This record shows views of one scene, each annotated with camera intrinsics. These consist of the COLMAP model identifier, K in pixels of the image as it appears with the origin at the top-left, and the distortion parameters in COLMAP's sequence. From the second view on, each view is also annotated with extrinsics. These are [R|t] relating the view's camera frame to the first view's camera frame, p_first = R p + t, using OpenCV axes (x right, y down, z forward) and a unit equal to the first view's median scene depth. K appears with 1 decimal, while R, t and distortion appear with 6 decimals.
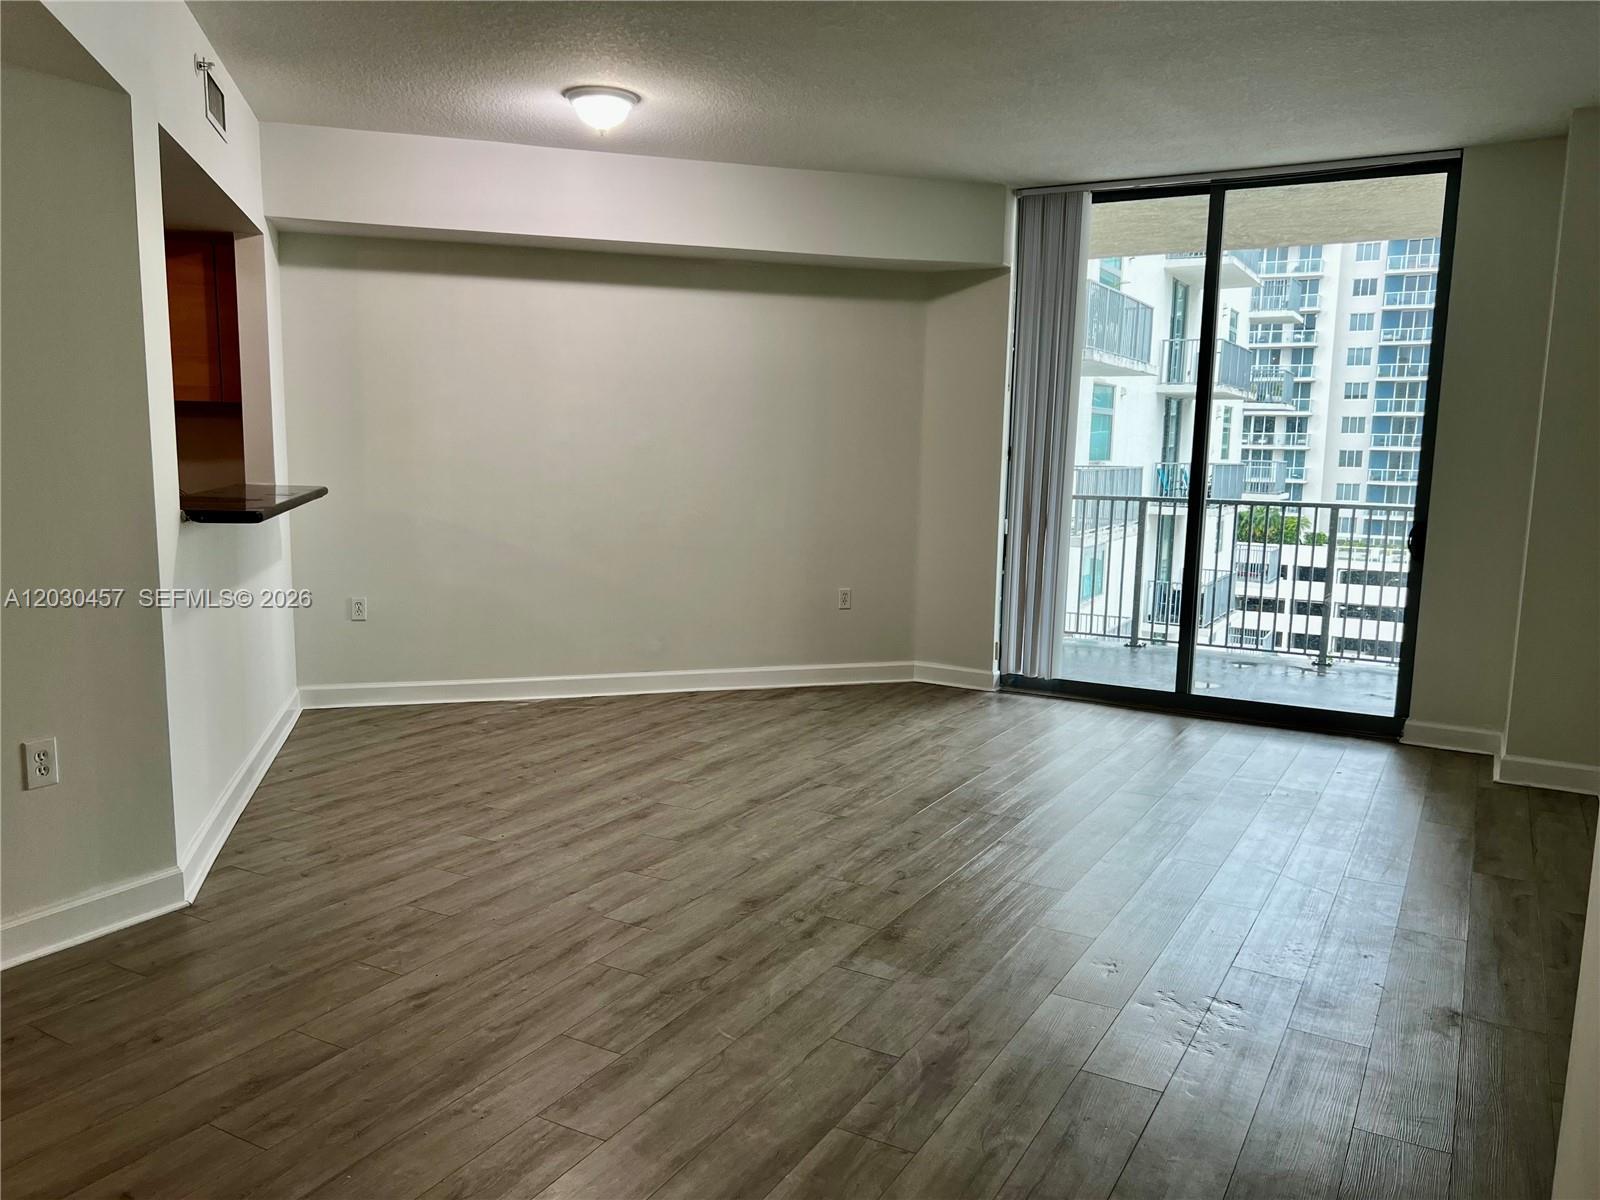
lens RADIAL K [[1208.8, 0, 801.0], [0, 1208.8, 632.2], [0, 0, 1]] dist [0.070133, -0.073474]
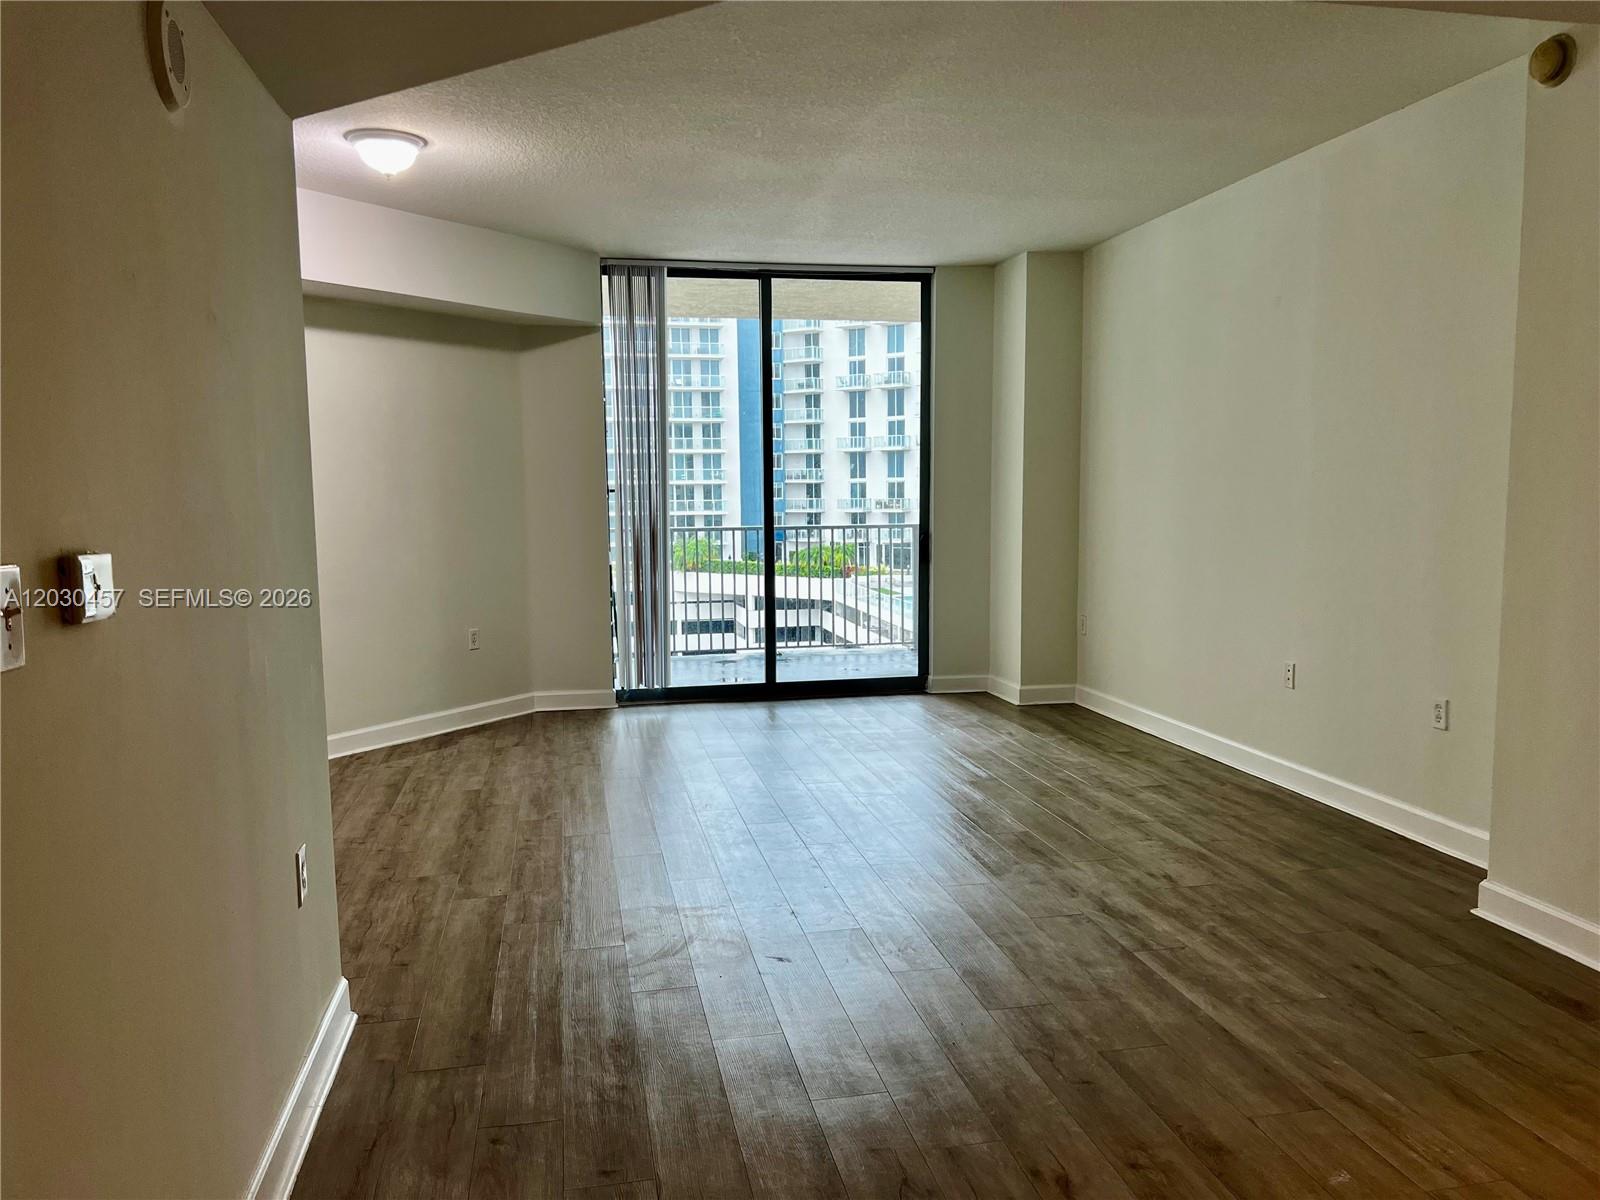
lens RADIAL K [[1208.8, 0, 812.2], [0, 1208.8, 643.3], [0, 0, 1]] dist [0.070133, -0.073474]
pose [[0.751569, -0.113342, 0.649845, -0.478694], [0.126492, 0.991609, 0.026659, -0.018337], [-0.647414, 0.062164, 0.759599, 0.051913]]
